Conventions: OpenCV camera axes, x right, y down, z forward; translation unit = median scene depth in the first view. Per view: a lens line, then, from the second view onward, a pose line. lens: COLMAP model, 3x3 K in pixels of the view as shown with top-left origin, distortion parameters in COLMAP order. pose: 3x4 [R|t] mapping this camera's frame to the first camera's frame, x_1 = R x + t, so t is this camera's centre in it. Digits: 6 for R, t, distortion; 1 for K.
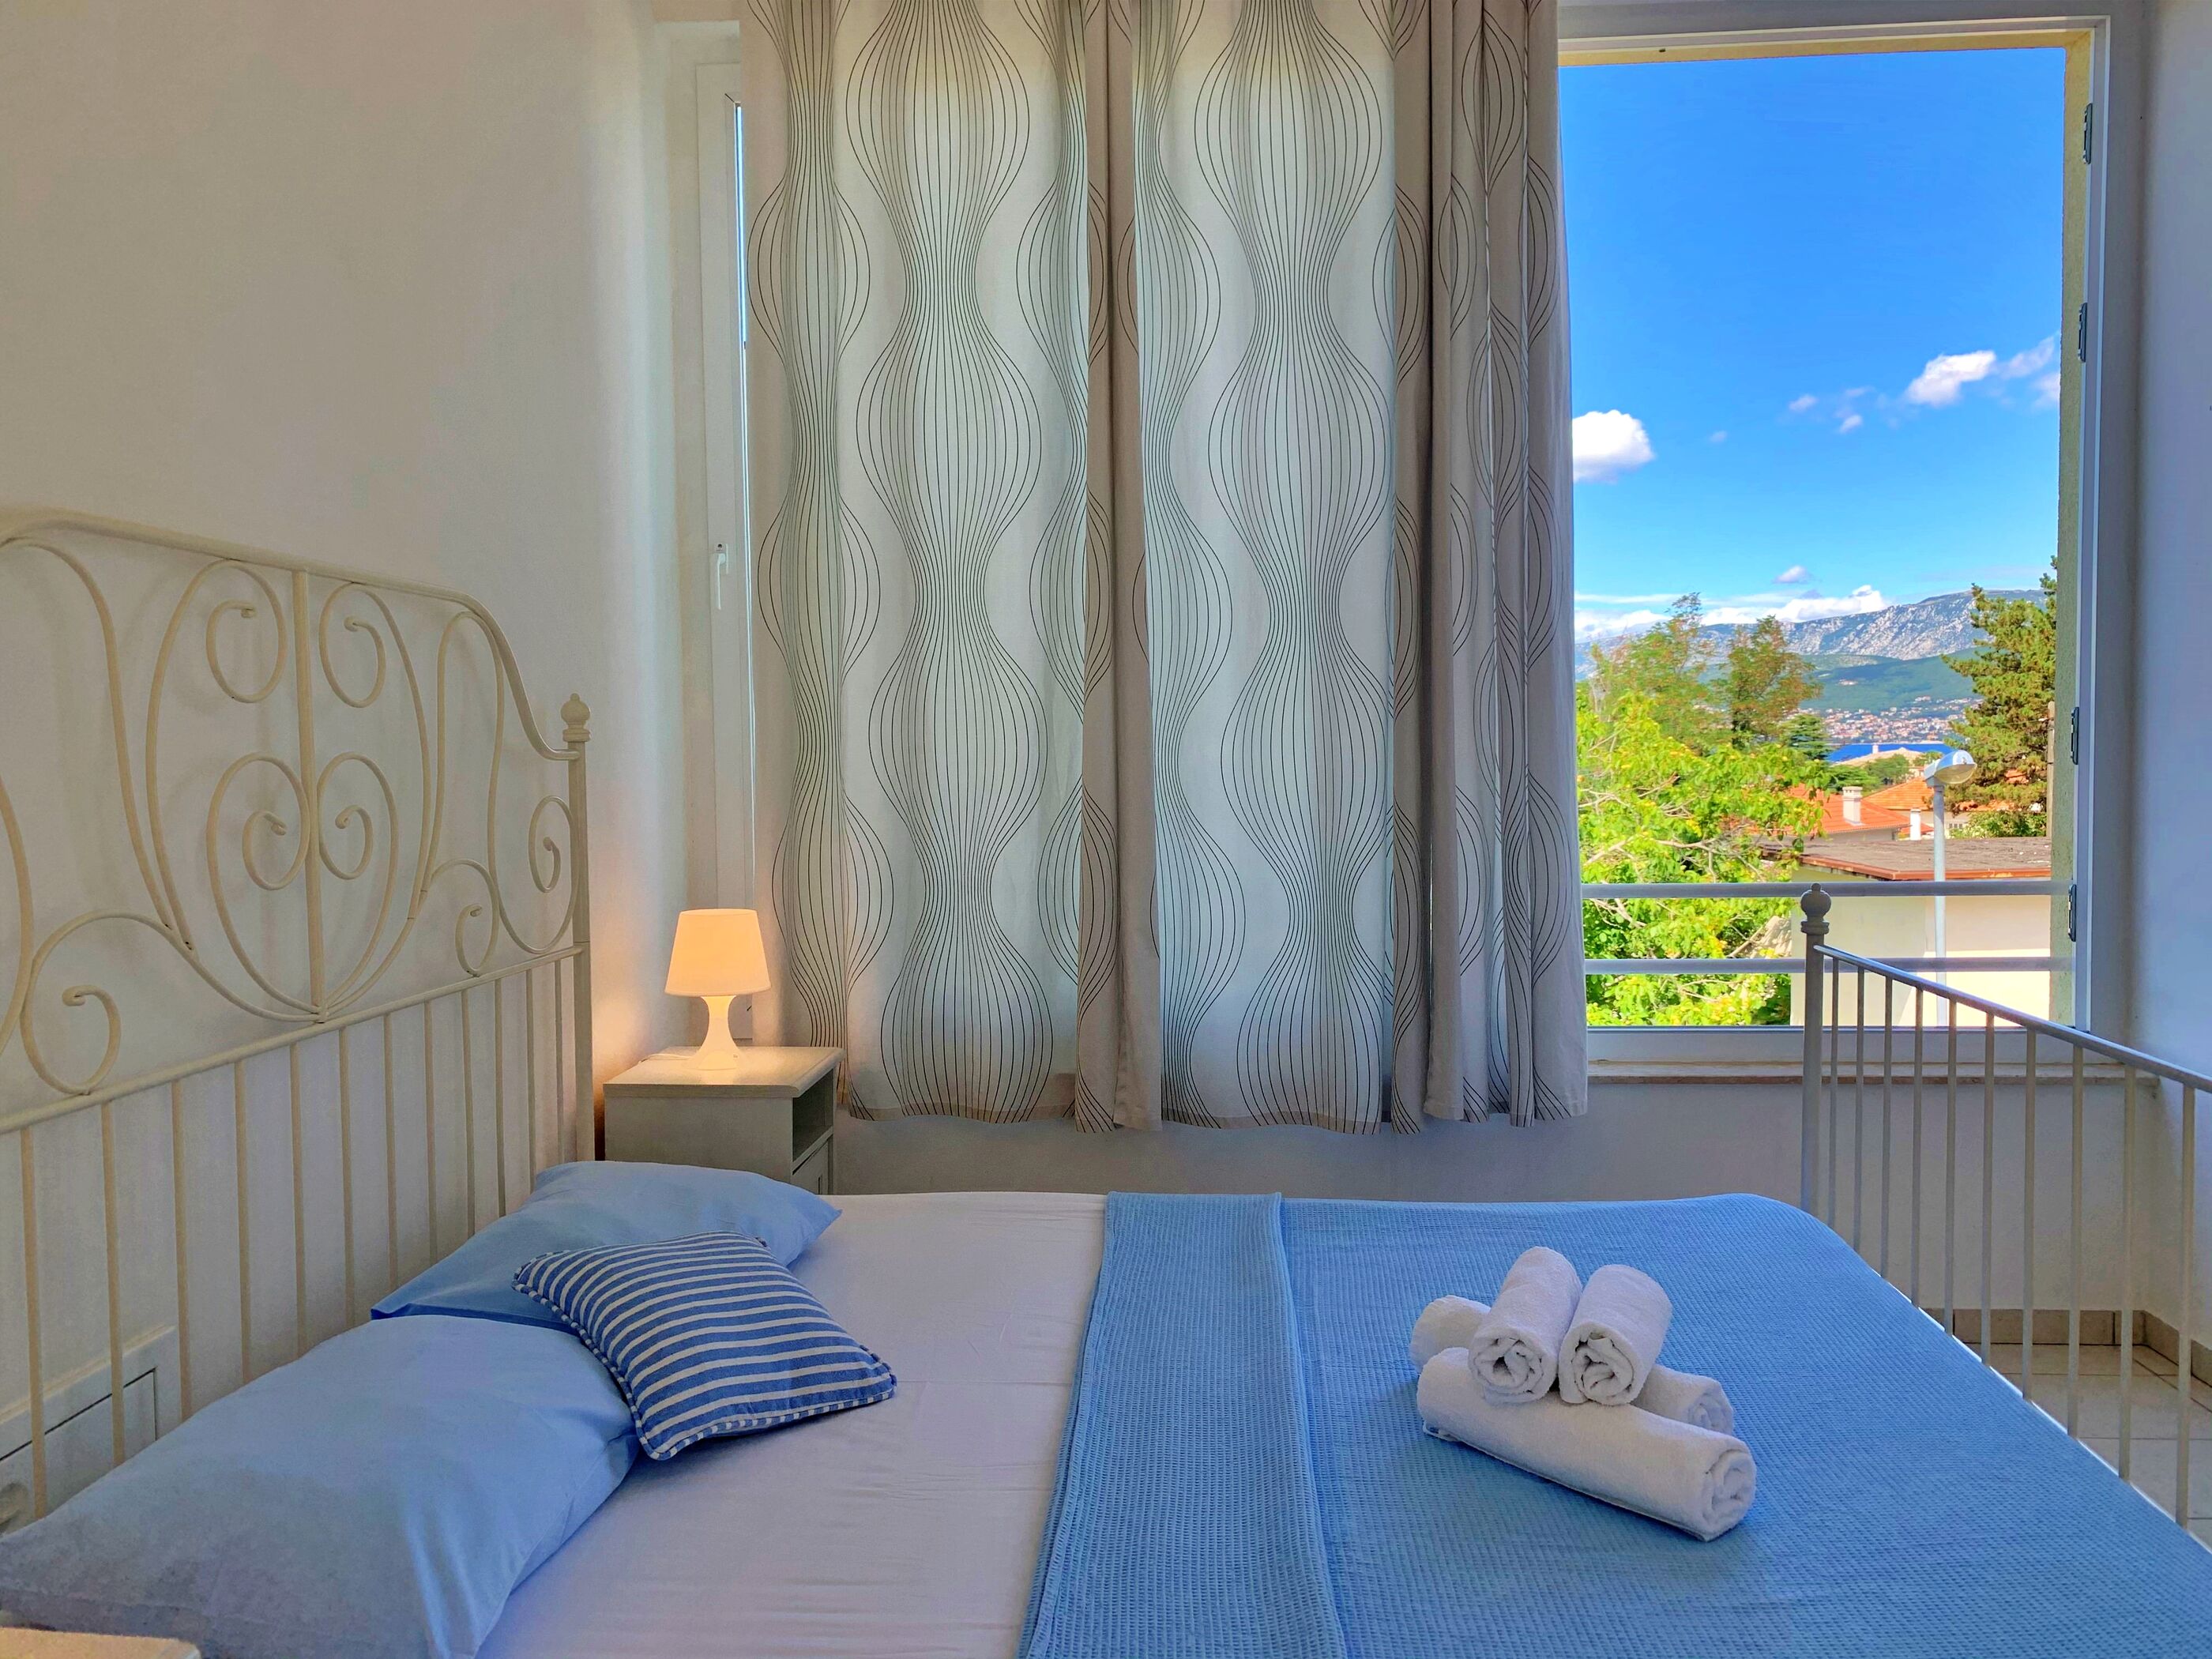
lens RADIAL K [[1705.3, 0, 1141.8], [0, 1705.3, 837.9], [0, 0, 1]] dist [0.004382, 0.007275]
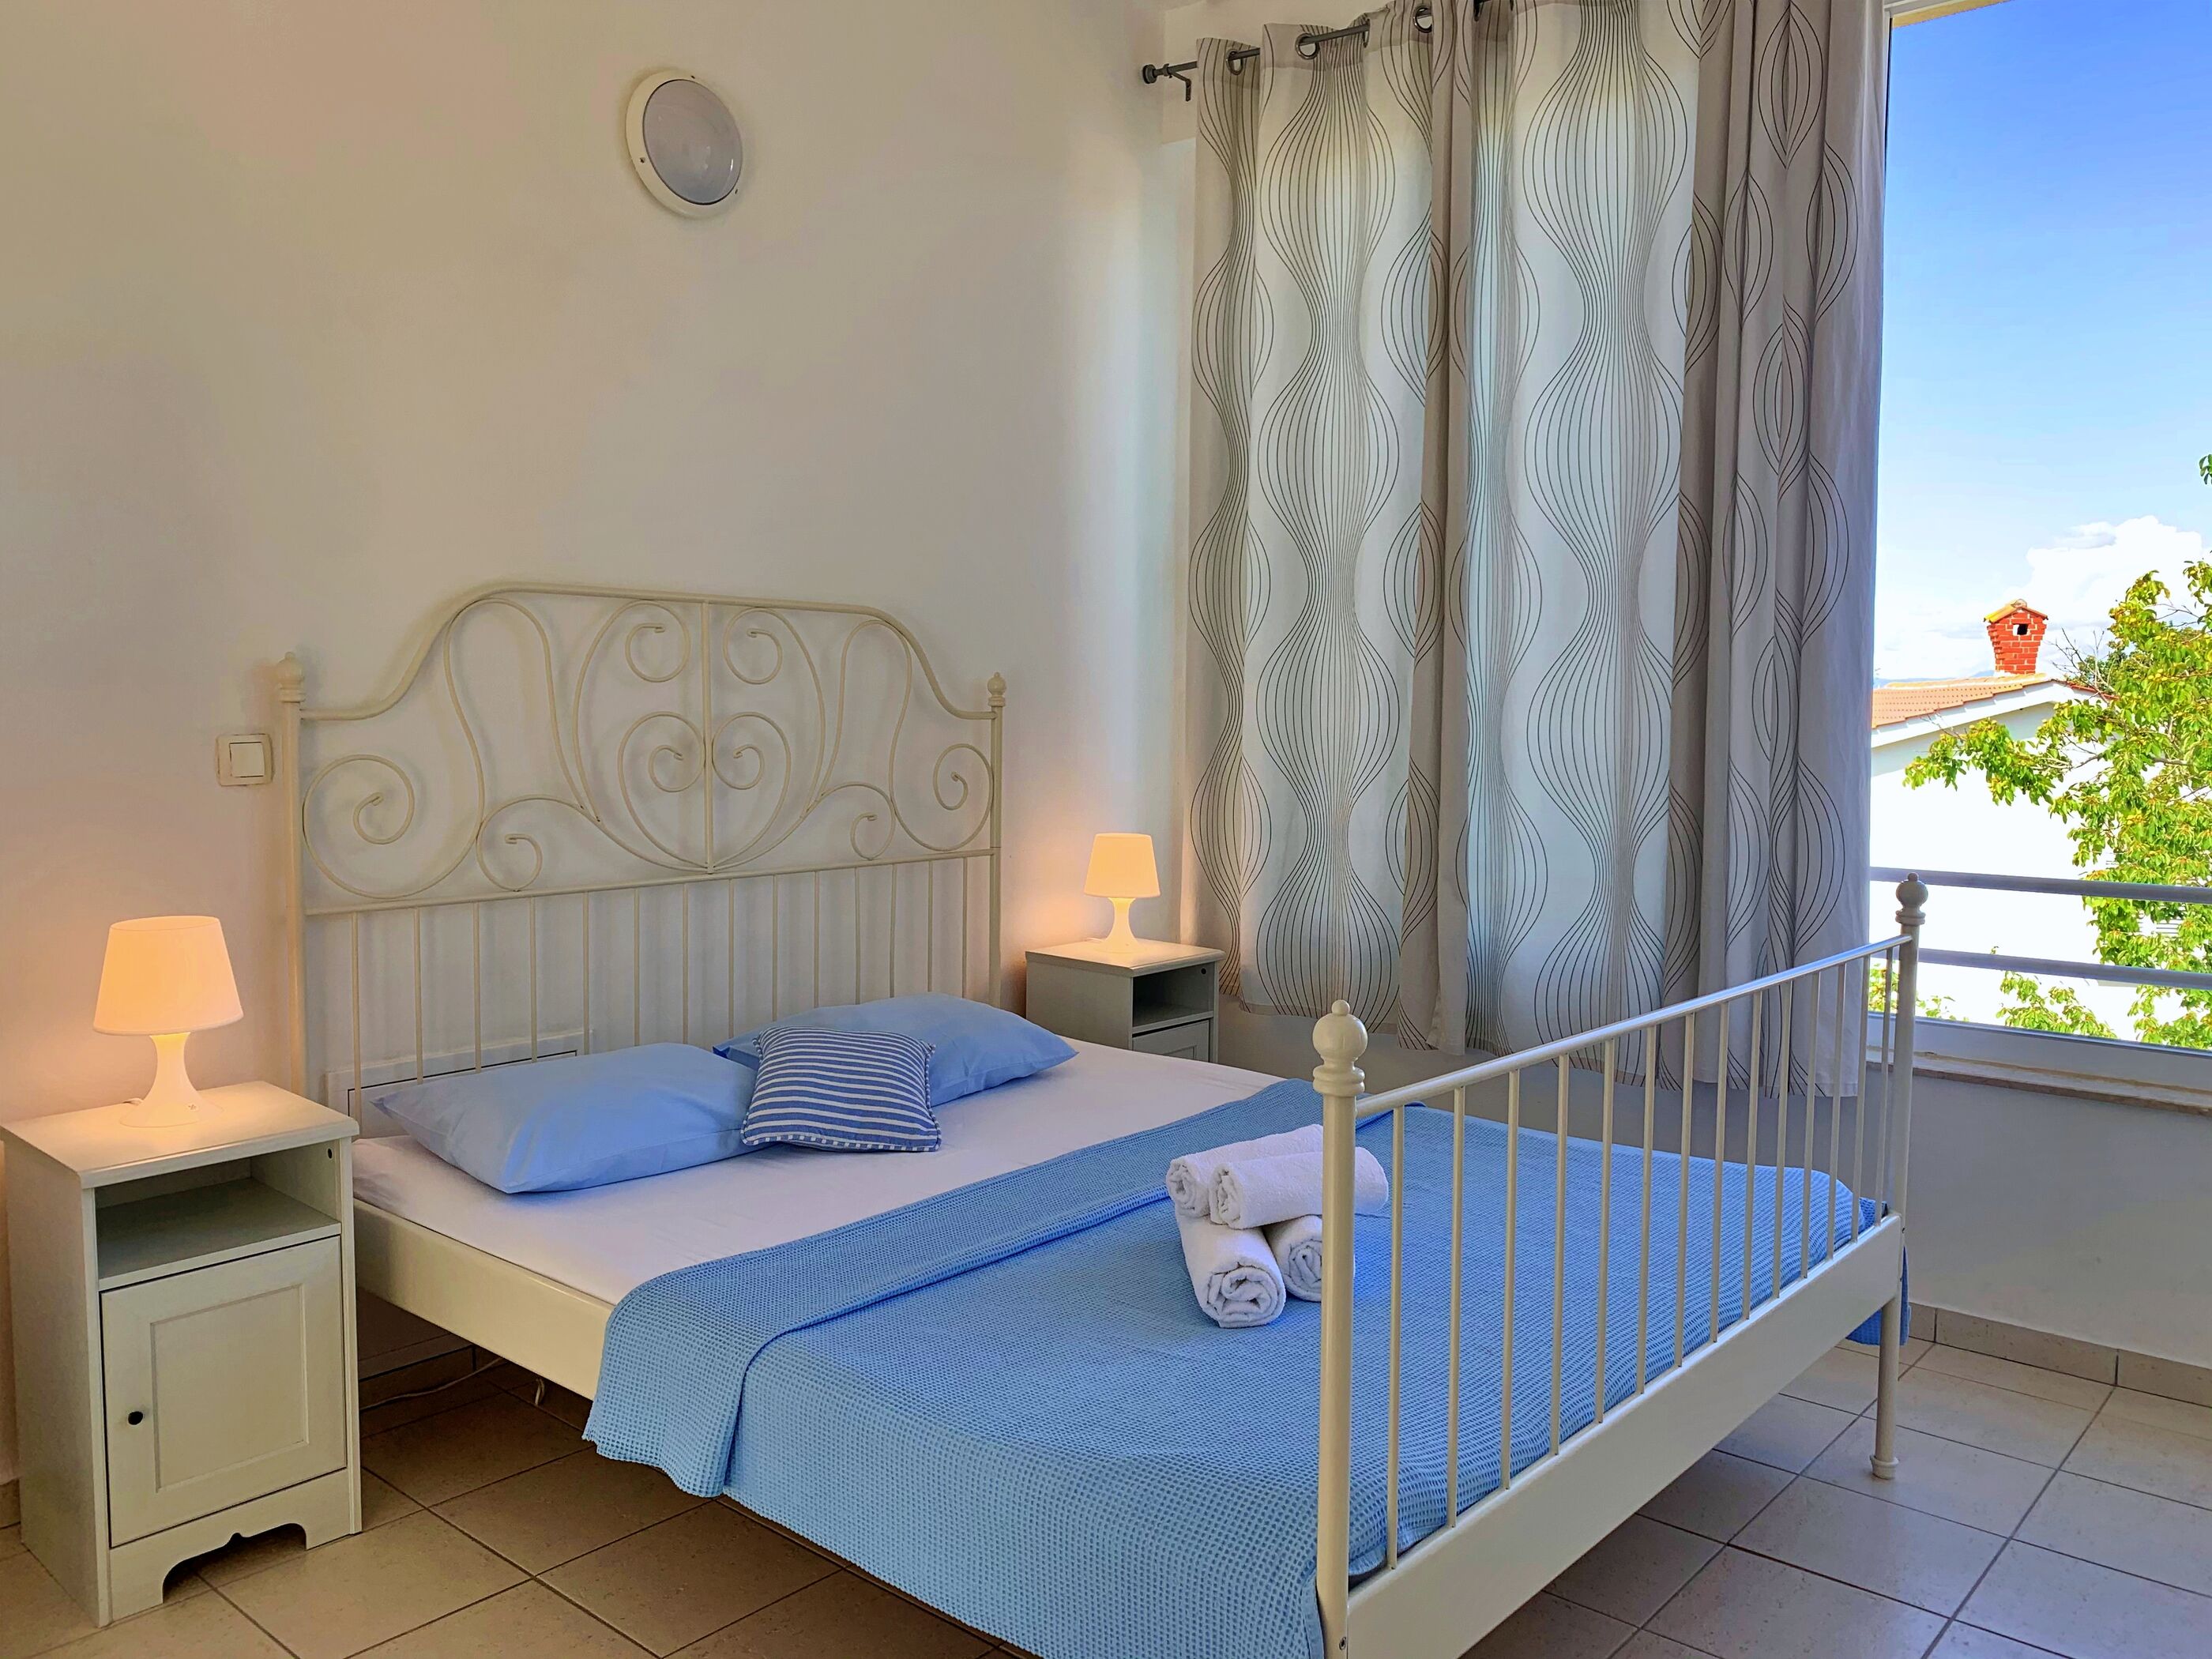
lens RADIAL K [[1691.0, 0, 1086.2], [0, 1691.0, 816.0], [0, 0, 1]] dist [0.207286, -0.566877]
pose [[0.800532, 0.057200, -0.596554, 0.523507], [-0.049499, 0.998344, 0.029300, -0.009832], [0.597243, 0.006073, 0.802038, -0.073593]]
